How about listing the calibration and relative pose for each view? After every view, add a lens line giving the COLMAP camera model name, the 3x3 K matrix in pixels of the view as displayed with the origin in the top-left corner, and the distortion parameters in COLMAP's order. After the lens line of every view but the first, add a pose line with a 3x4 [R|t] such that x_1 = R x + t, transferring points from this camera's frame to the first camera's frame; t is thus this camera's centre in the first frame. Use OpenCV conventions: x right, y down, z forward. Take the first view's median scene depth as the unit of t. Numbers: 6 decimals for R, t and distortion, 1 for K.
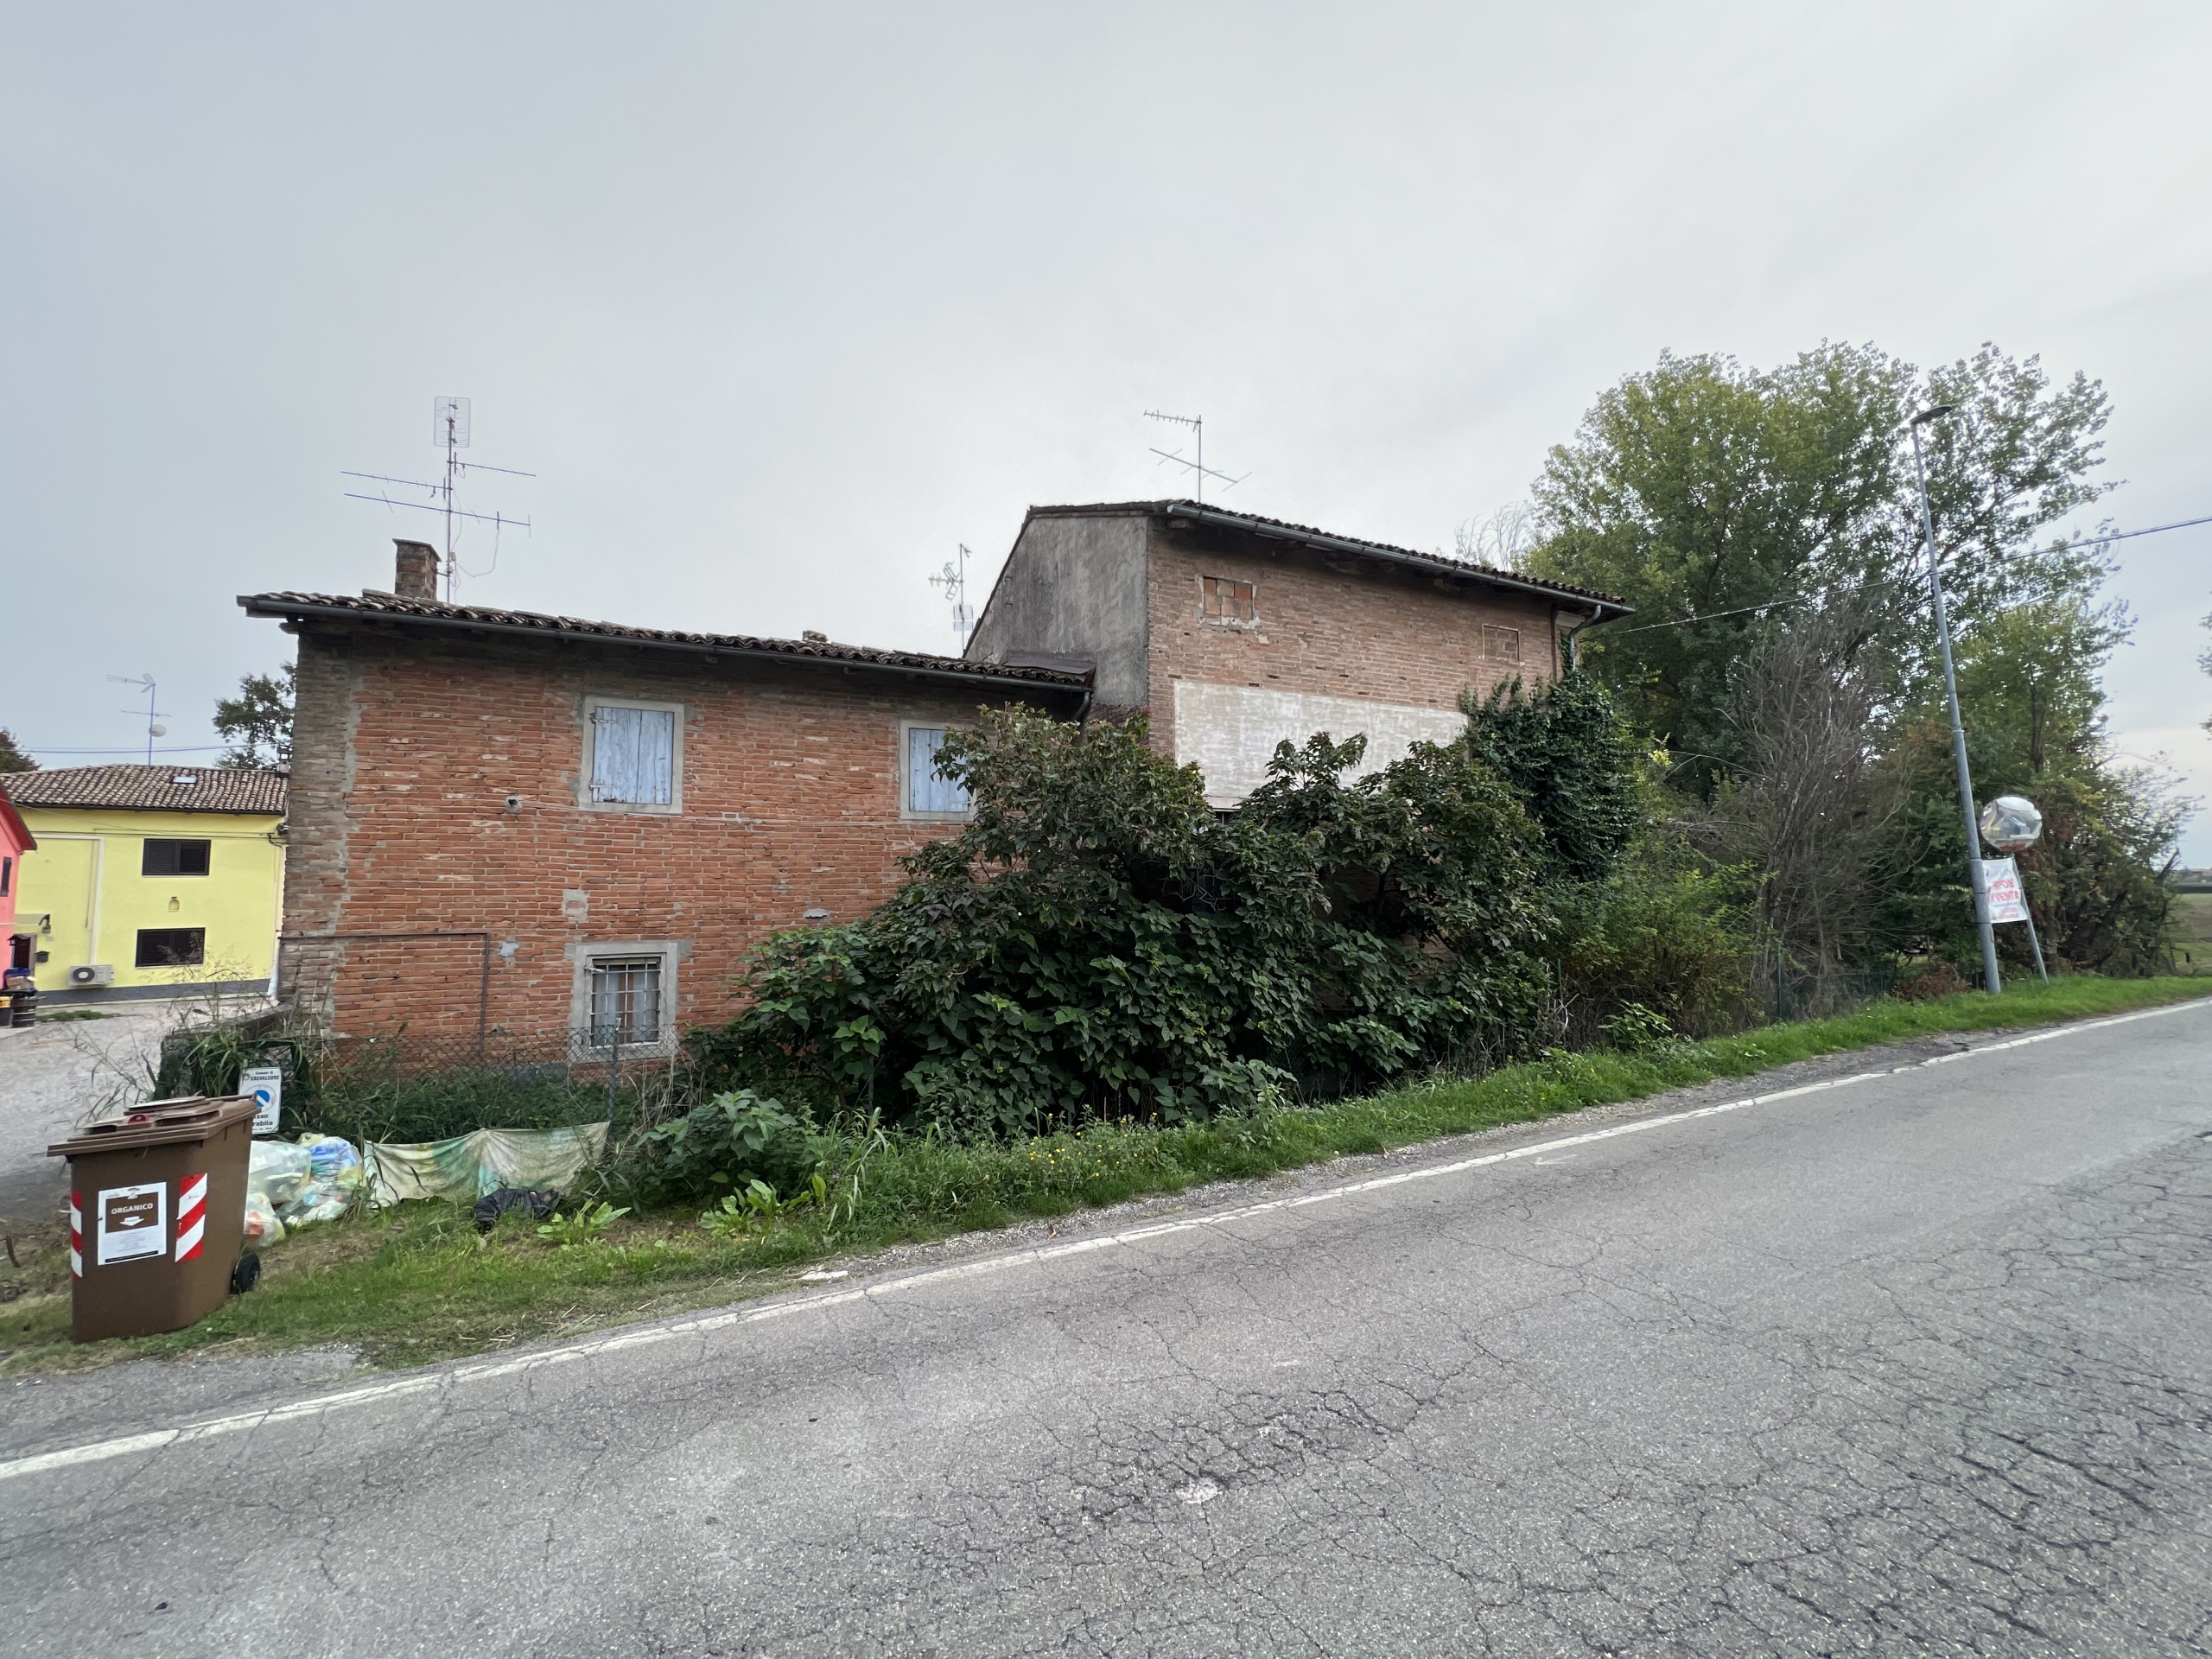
lens RADIAL K [[889.6, 0, 1099.7], [0, 889.6, 818.4], [0, 0, 1]] dist [-0.000302, 0.000006]
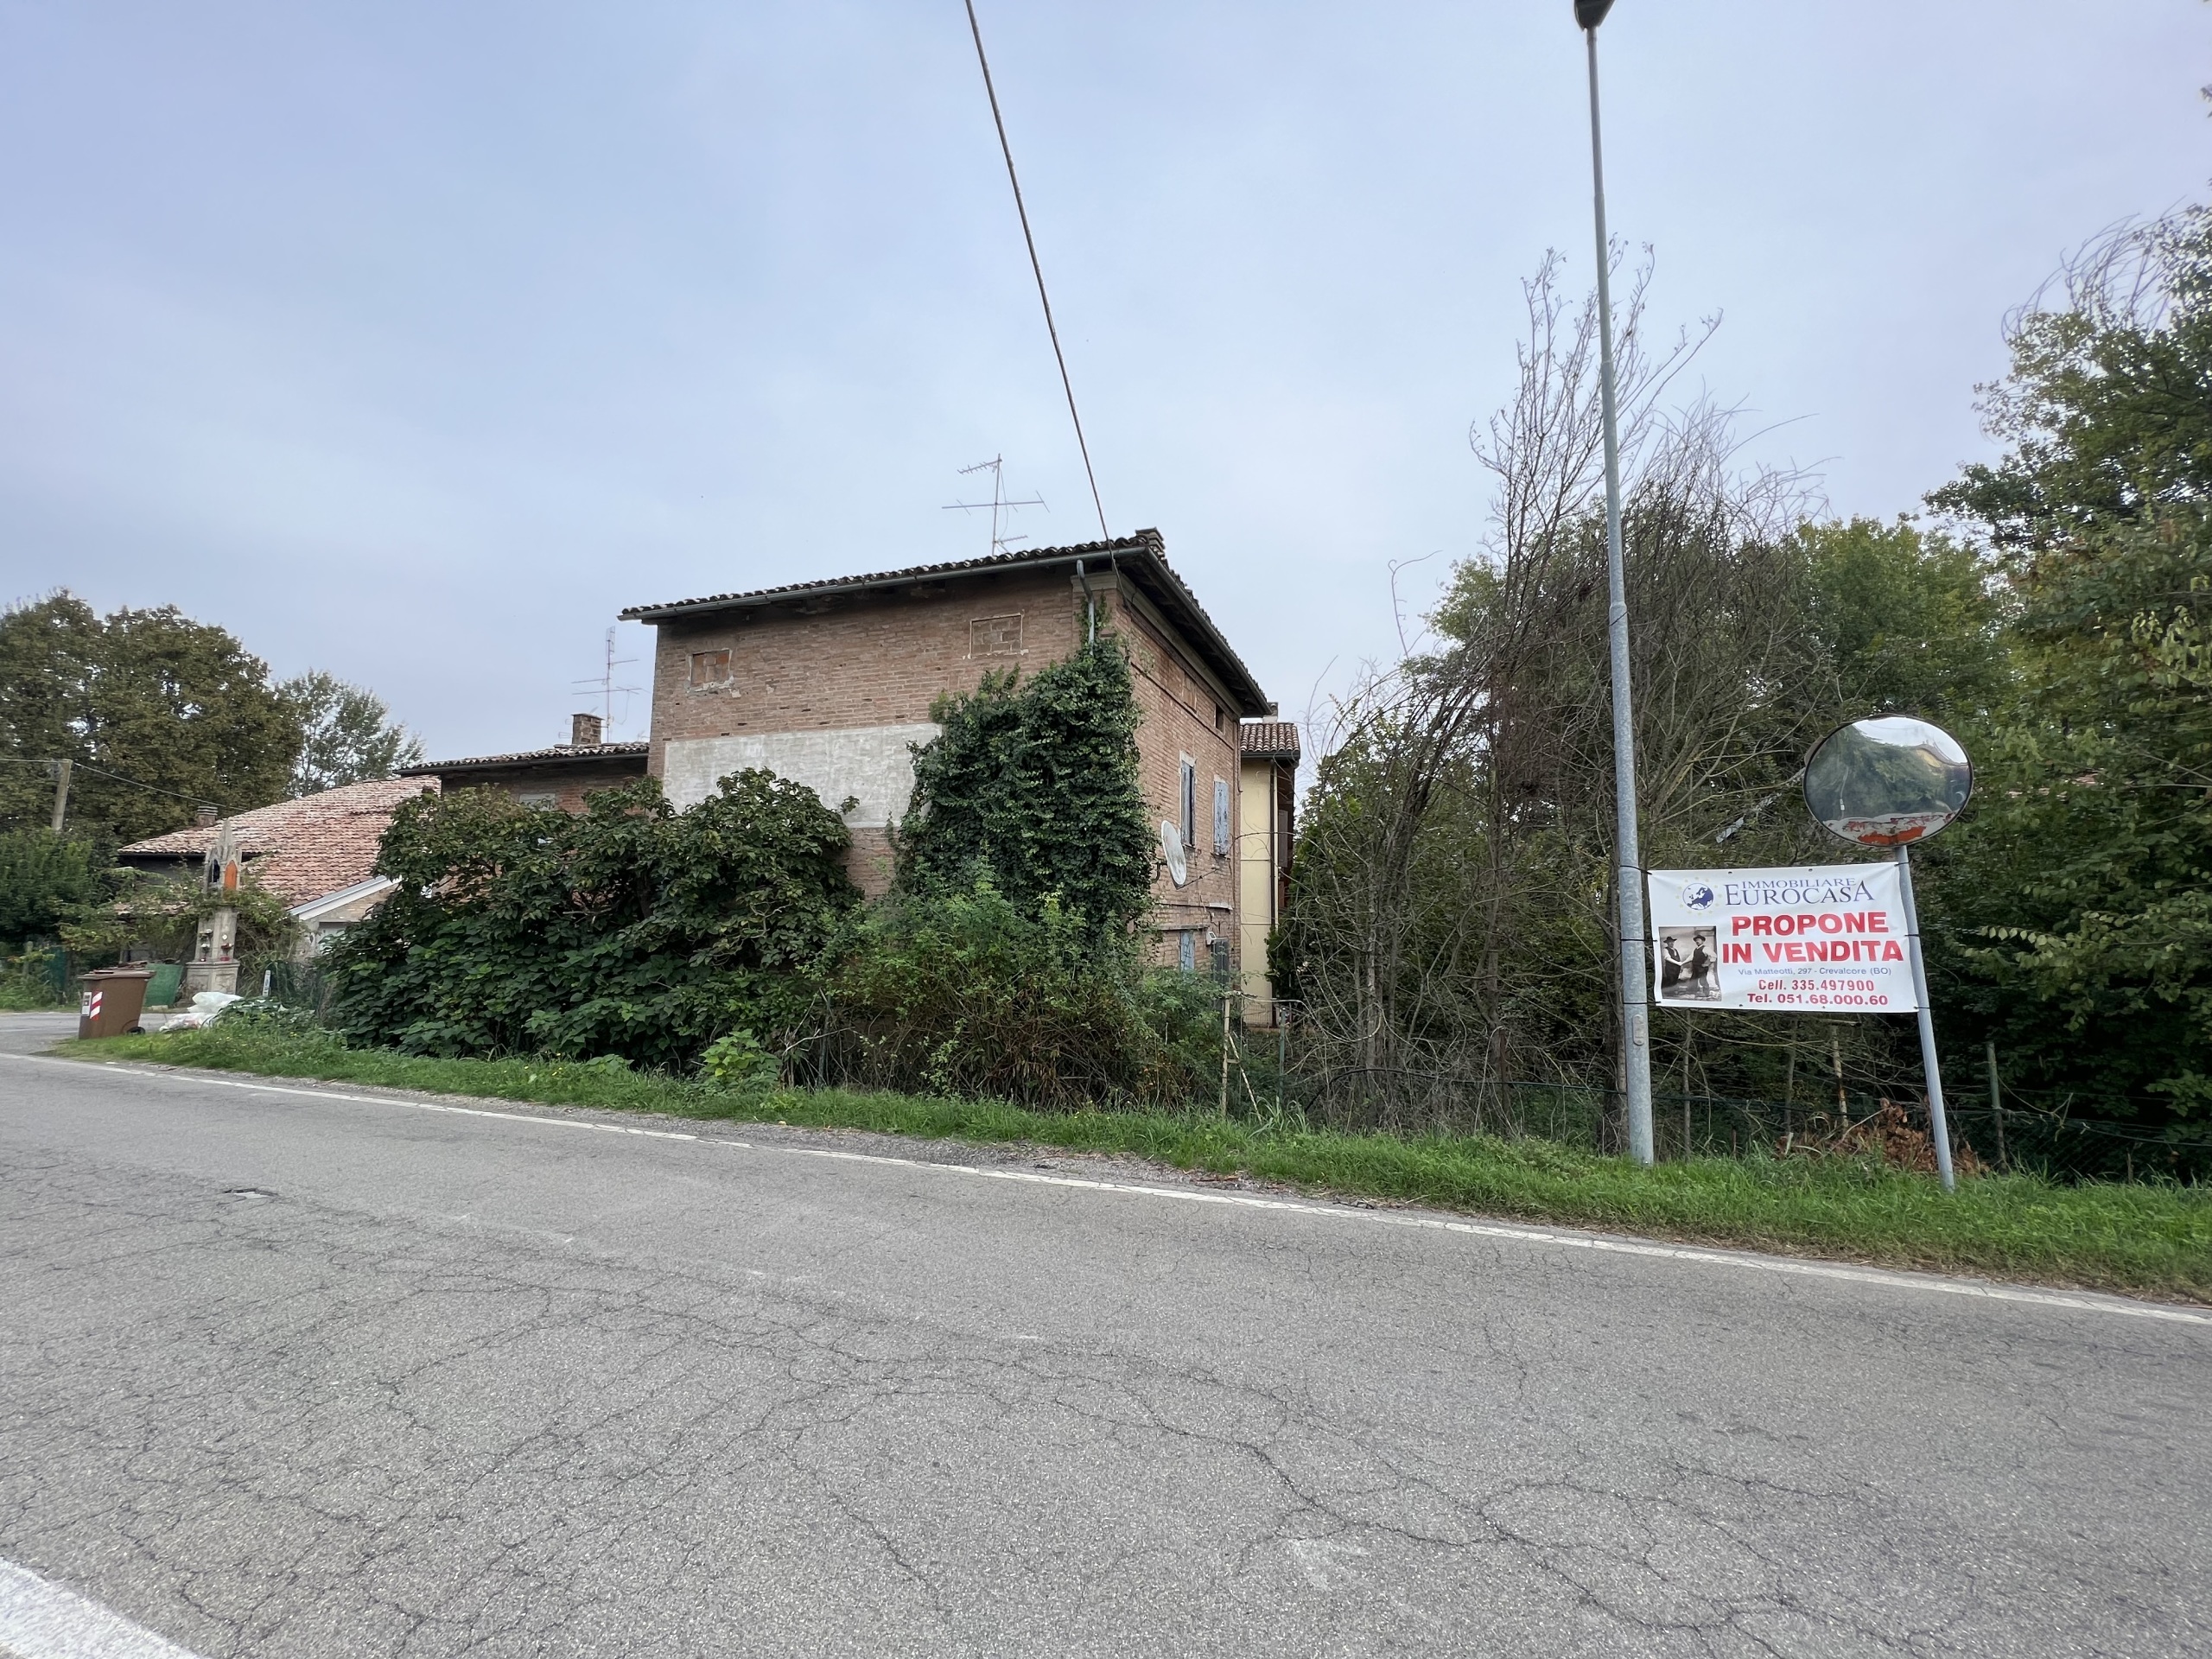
lens RADIAL K [[887.5, 0, 1100.9], [0, 887.5, 821.3], [0, 0, 1]] dist [0.001270, 0.000110]
pose [[0.678690, -0.057260, -0.732189, 1.327947], [0.040640, 0.998357, -0.040404, 0.032754], [0.733299, -0.002334, 0.679902, 0.543382]]
